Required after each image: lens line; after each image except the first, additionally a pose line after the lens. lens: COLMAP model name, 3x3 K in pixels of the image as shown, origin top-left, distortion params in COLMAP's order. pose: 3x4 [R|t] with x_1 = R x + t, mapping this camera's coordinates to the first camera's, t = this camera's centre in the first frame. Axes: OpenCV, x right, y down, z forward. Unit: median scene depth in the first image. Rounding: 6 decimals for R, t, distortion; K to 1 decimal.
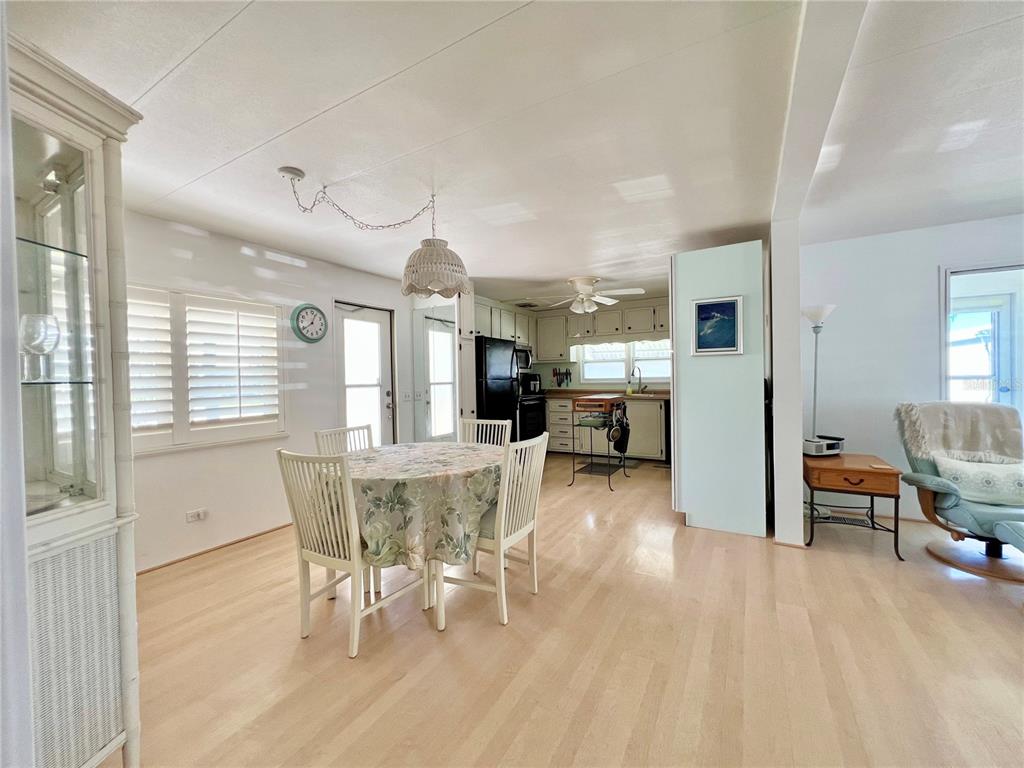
lens RADIAL K [[412.1, 0, 516.7], [0, 412.1, 382.6], [0, 0, 1]] dist [0.001300, 0.000375]
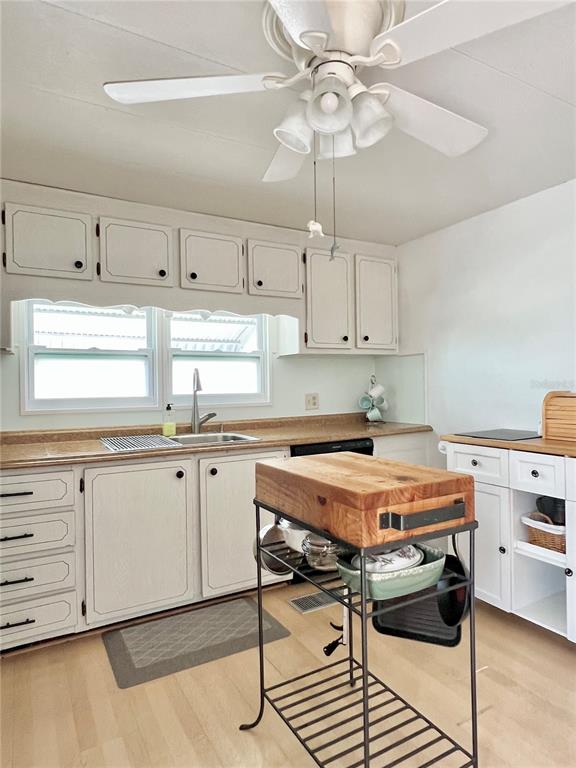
lens RADIAL K [[468.1, 0, 287.9], [0, 468.1, 385.8], [0, 0, 1]] dist [0.000260, 0.001043]
pose [[0.510573, 0.009780, 0.859779, -0.101950], [0.012294, 0.999750, -0.018673, -0.015880], [-0.859746, 0.020104, 0.510326, 0.875661]]
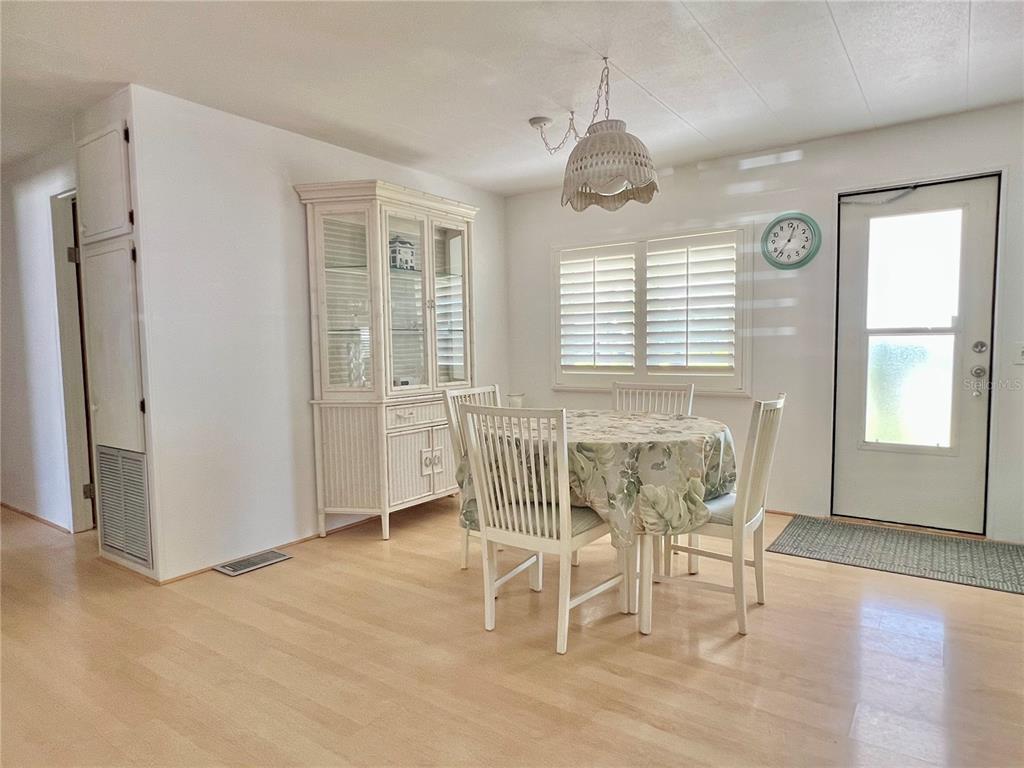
lens RADIAL K [[624.1, 0, 513.5], [0, 624.1, 387.9], [0, 0, 1]] dist [0.000260, 0.001043]
pose [[-0.102356, 0.086269, -0.991000, 0.479885], [0.005037, 0.996265, 0.086207, 0.008025], [0.994735, 0.003832, -0.102408, 0.502332]]
